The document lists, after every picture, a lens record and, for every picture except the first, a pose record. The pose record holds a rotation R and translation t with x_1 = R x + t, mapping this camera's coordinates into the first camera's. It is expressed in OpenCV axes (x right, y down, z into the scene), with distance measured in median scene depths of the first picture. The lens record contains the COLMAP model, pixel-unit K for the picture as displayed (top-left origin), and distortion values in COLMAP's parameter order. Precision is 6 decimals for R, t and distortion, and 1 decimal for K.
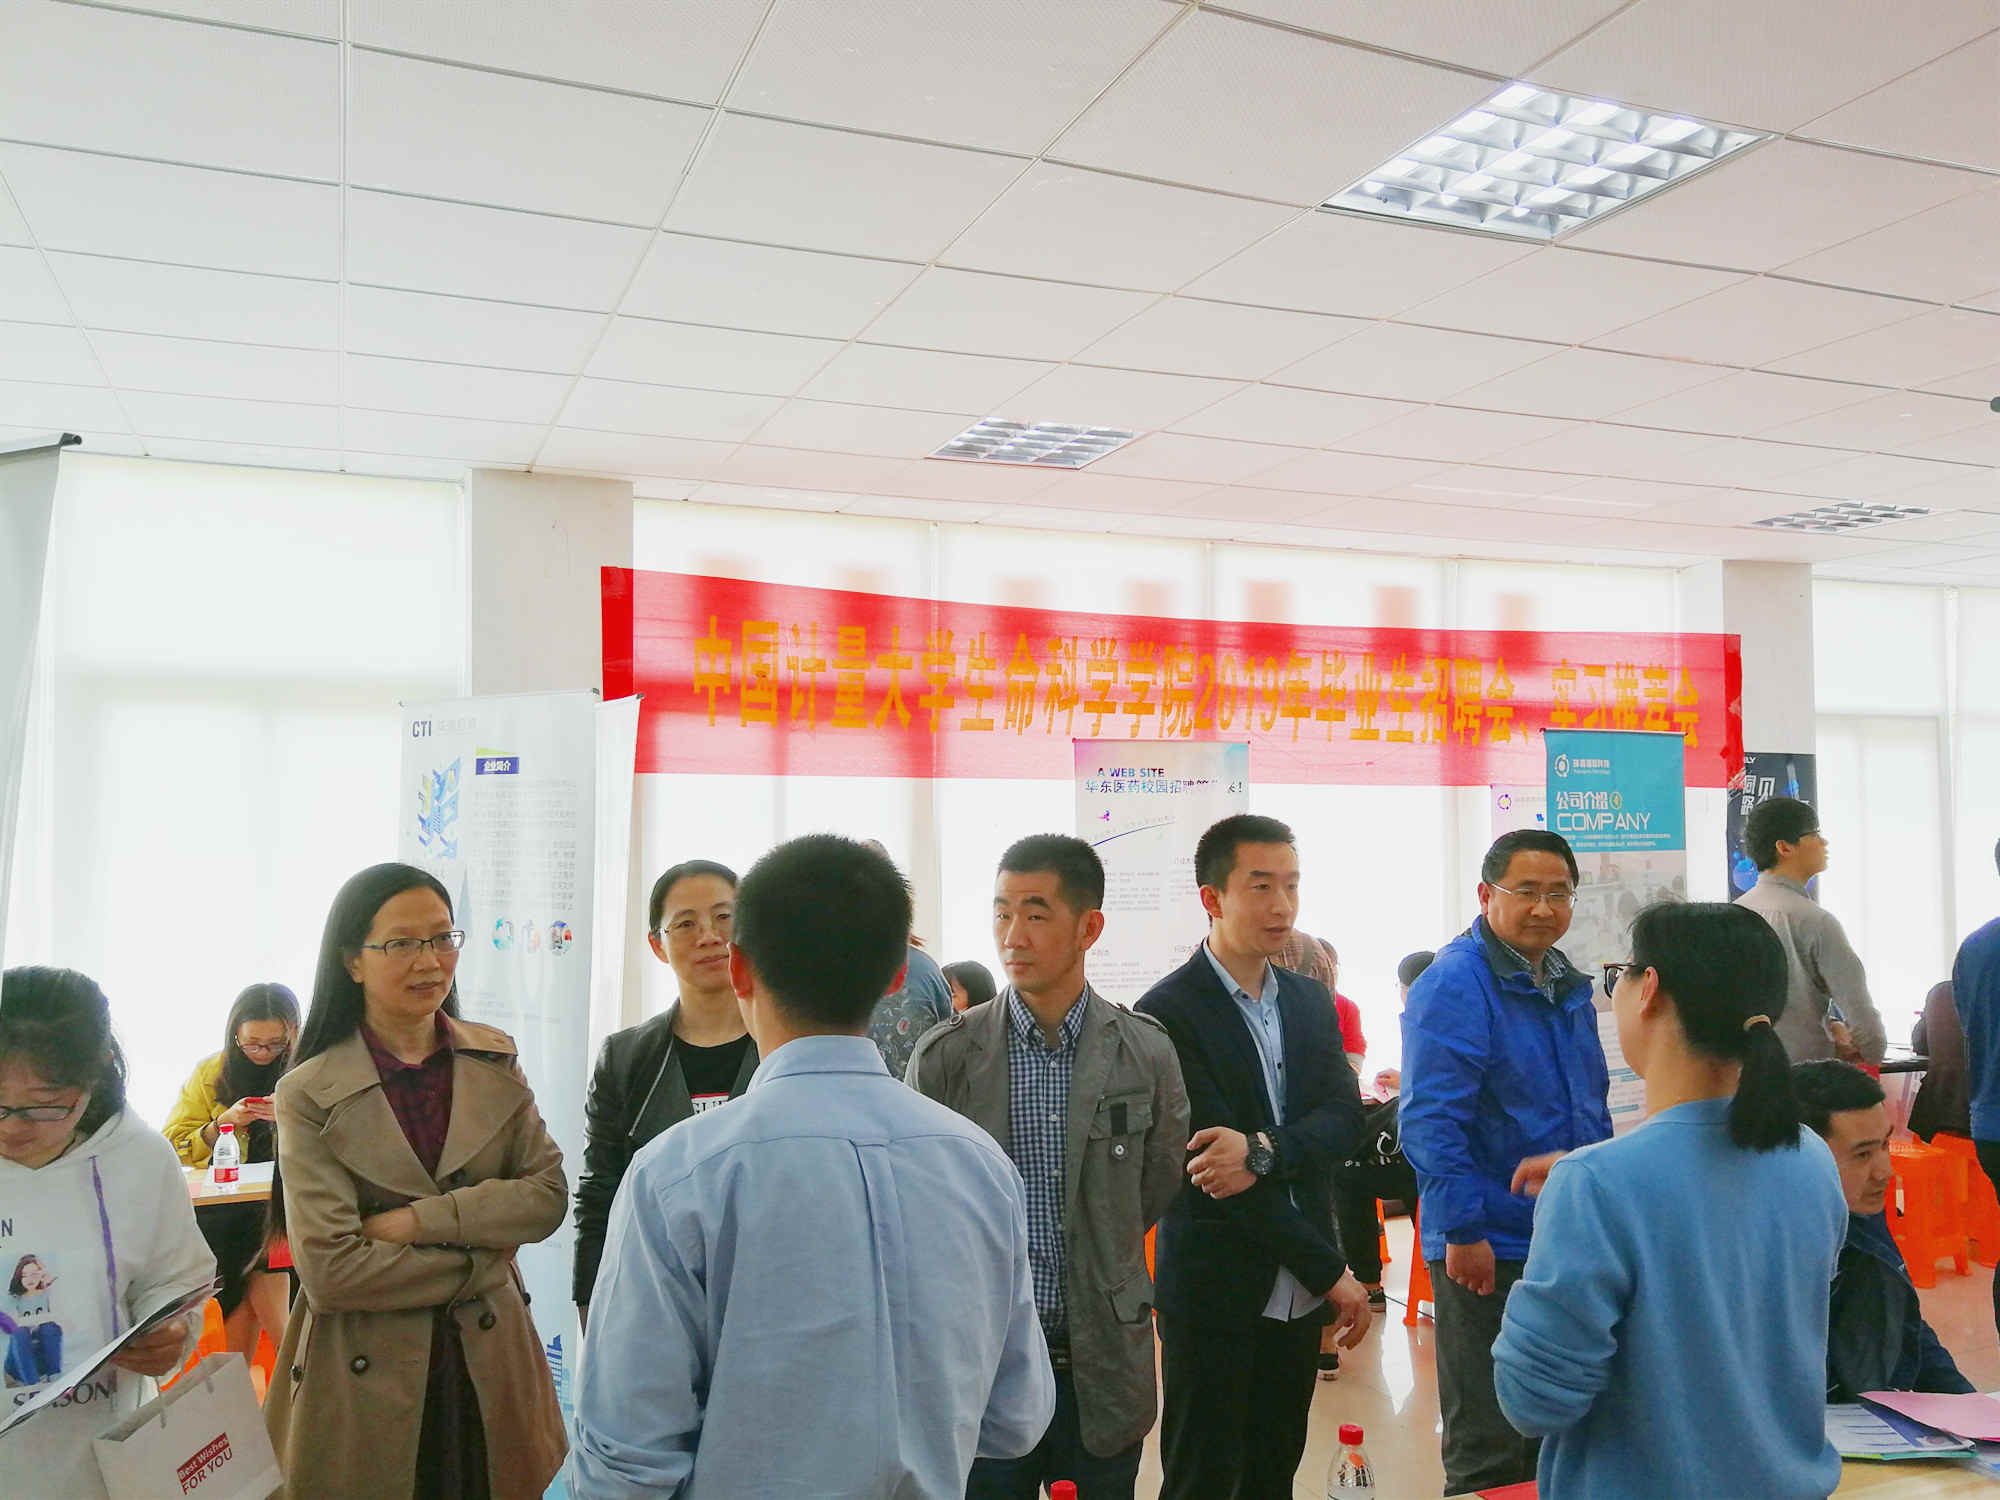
lens RADIAL K [[1600.8, 0, 1000.0], [0, 1600.8, 750.0], [0, 0, 1]] dist [0.082481, 0.002453]
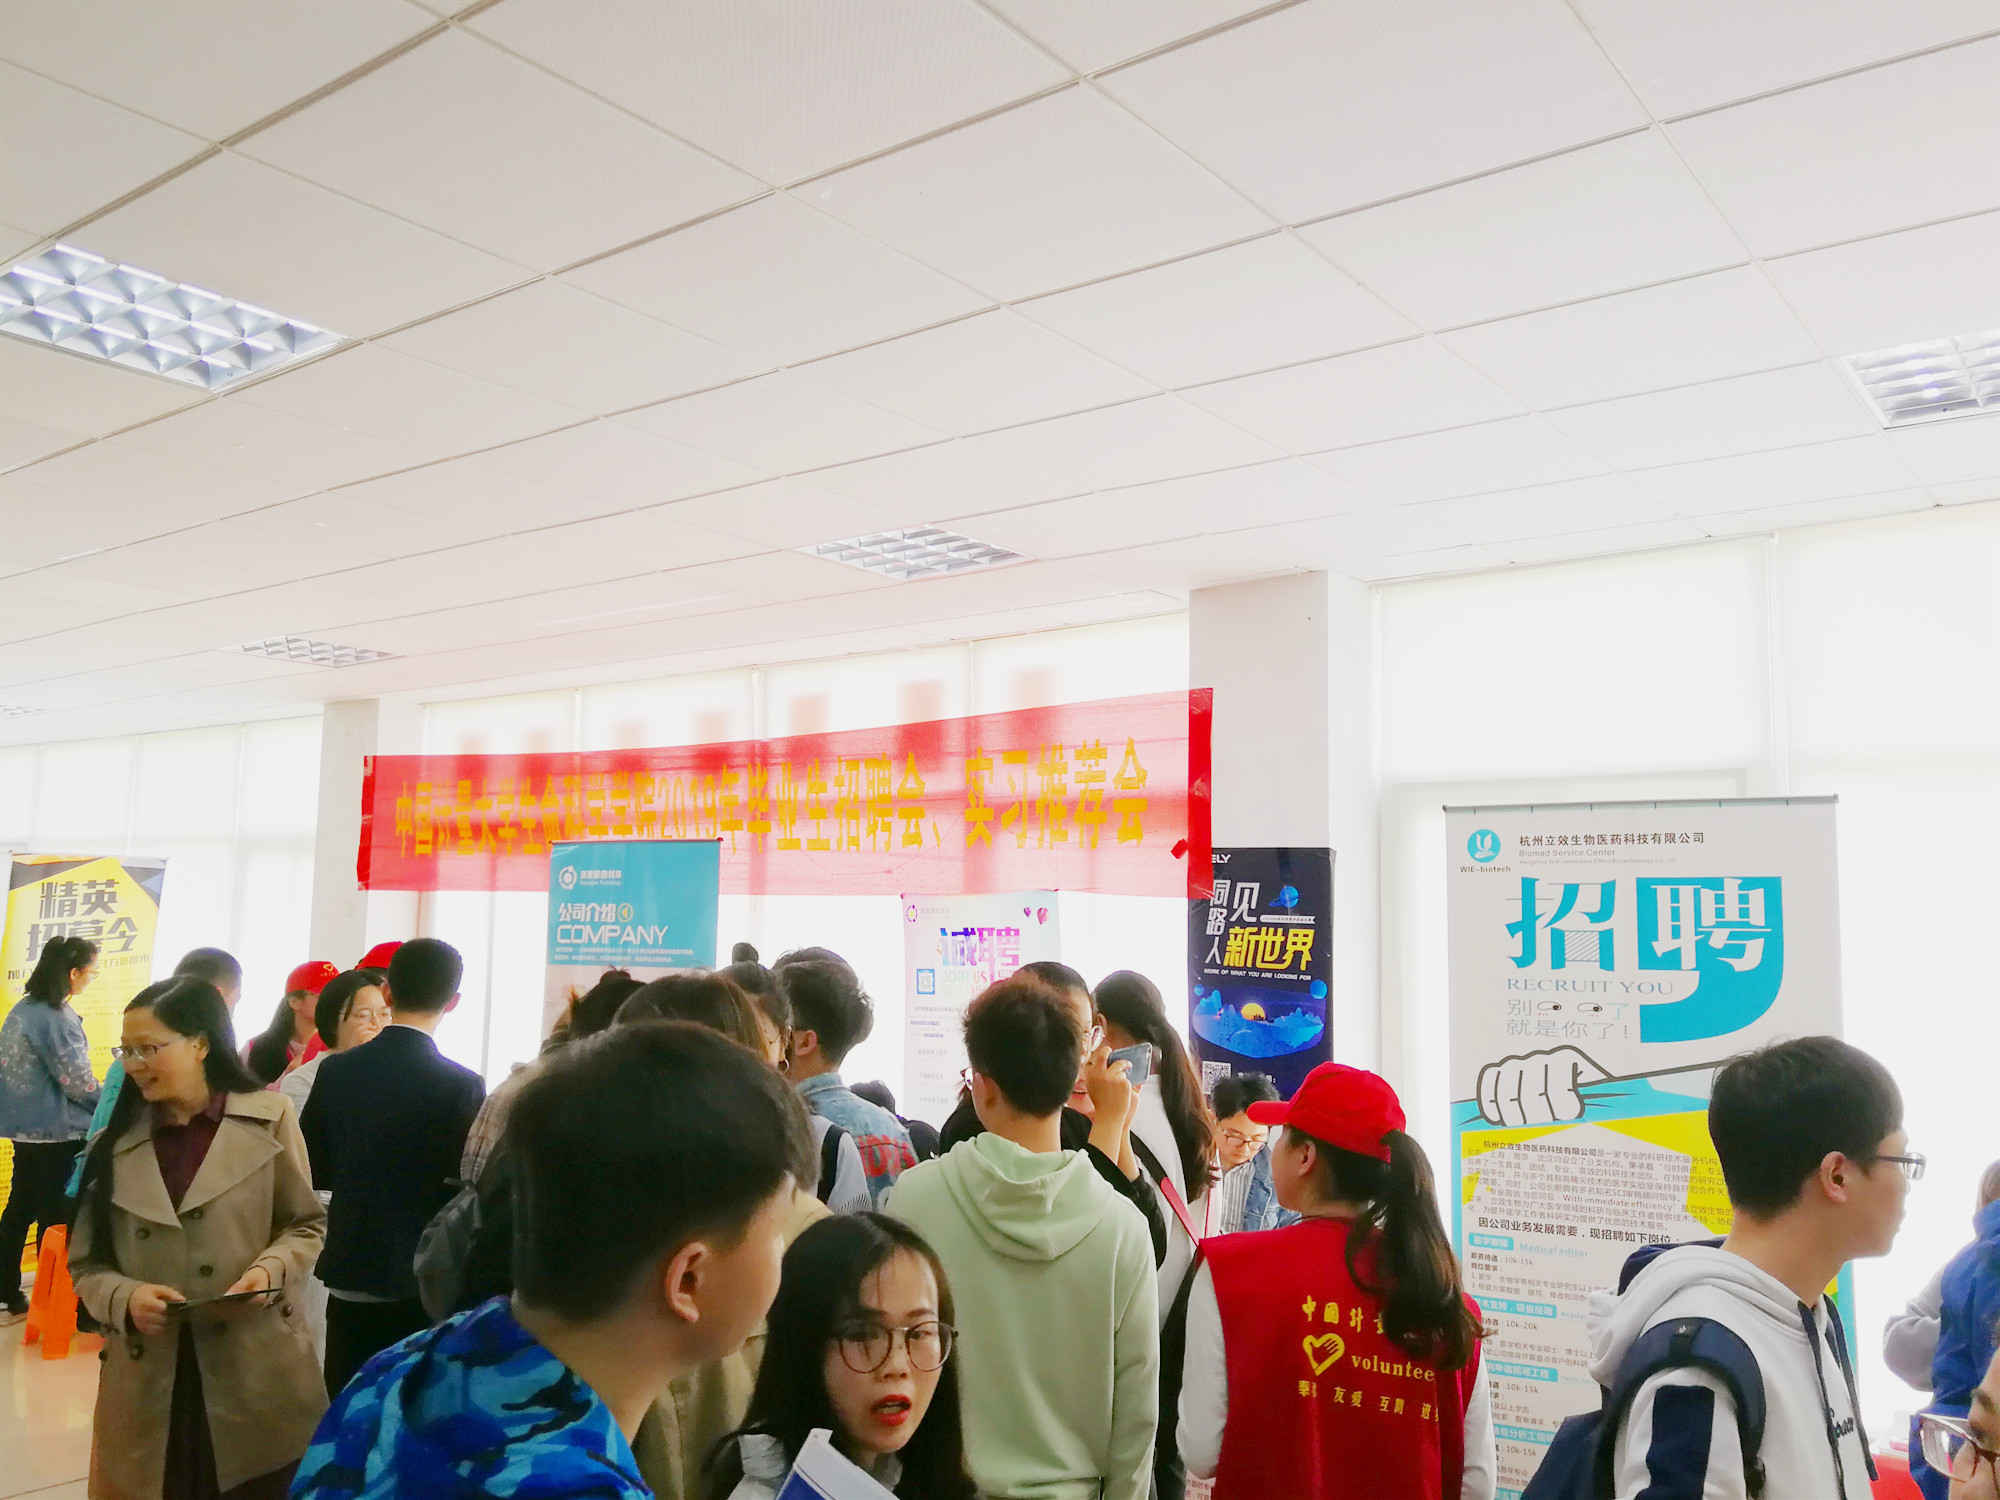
lens RADIAL K [[1600.8, 0, 1000.0], [0, 1600.8, 750.0], [0, 0, 1]] dist [0.082481, 0.002453]
pose [[0.495534, -0.080390, -0.864860, 1.104739], [0.022102, 0.996552, -0.079967, 0.013754], [0.868307, 0.020511, 0.495602, 0.602850]]
